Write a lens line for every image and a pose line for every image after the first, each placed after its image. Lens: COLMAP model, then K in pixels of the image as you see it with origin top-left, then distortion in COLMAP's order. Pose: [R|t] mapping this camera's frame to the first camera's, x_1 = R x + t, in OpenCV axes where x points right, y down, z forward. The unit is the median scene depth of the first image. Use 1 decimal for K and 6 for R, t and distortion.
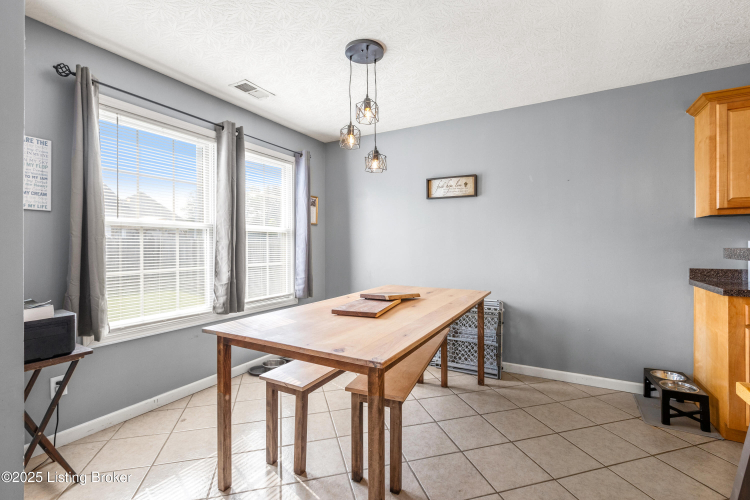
lens RADIAL K [[336.4, 0, 374.1], [0, 336.4, 244.2], [0, 0, 1]] dist [0.001159, 0.000058]
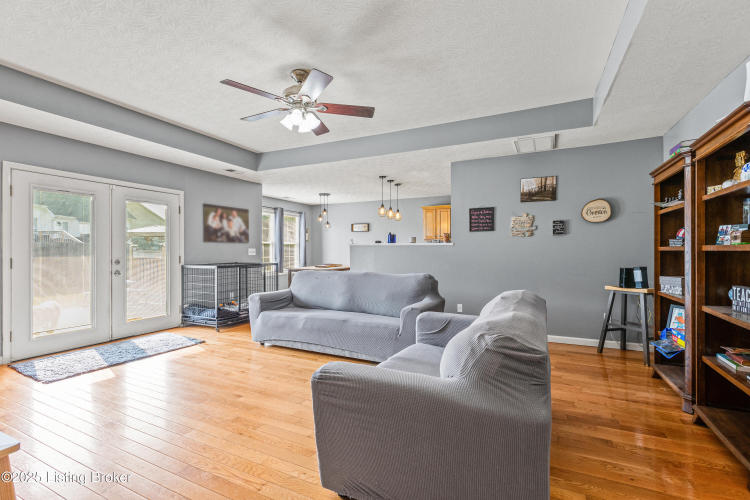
lens RADIAL K [[342.9, 0, 382.9], [0, 342.9, 248.8], [0, 0, 1]] dist [0.001189, 0.007426]
pose [[0.997623, -0.000713, 0.068901, 0.278842], [0.000662, 0.999999, 0.000754, -0.004950], [-0.068901, -0.000706, 0.997623, -2.156481]]
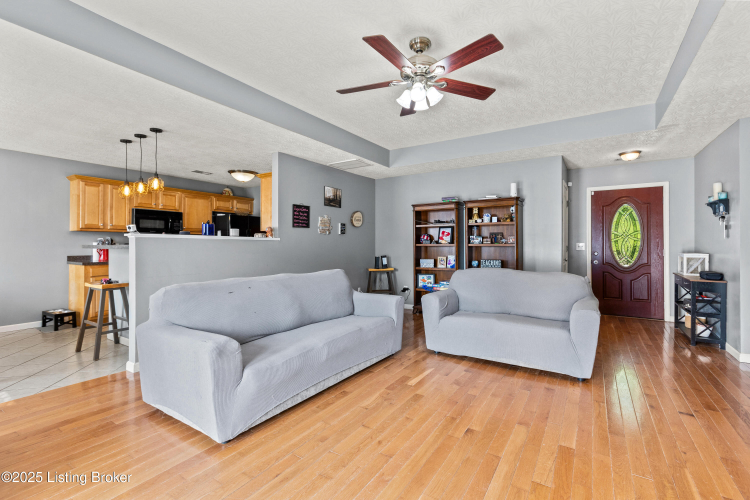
lens RADIAL K [[336.4, 0, 374.1], [0, 336.4, 244.2], [0, 0, 1]] dist [0.001159, 0.000058]
pose [[0.057085, 0.003918, 0.998362, -0.913458], [-0.004216, 0.999984, -0.003684, 0.001601], [-0.998360, -0.003999, 0.057101, -0.891939]]
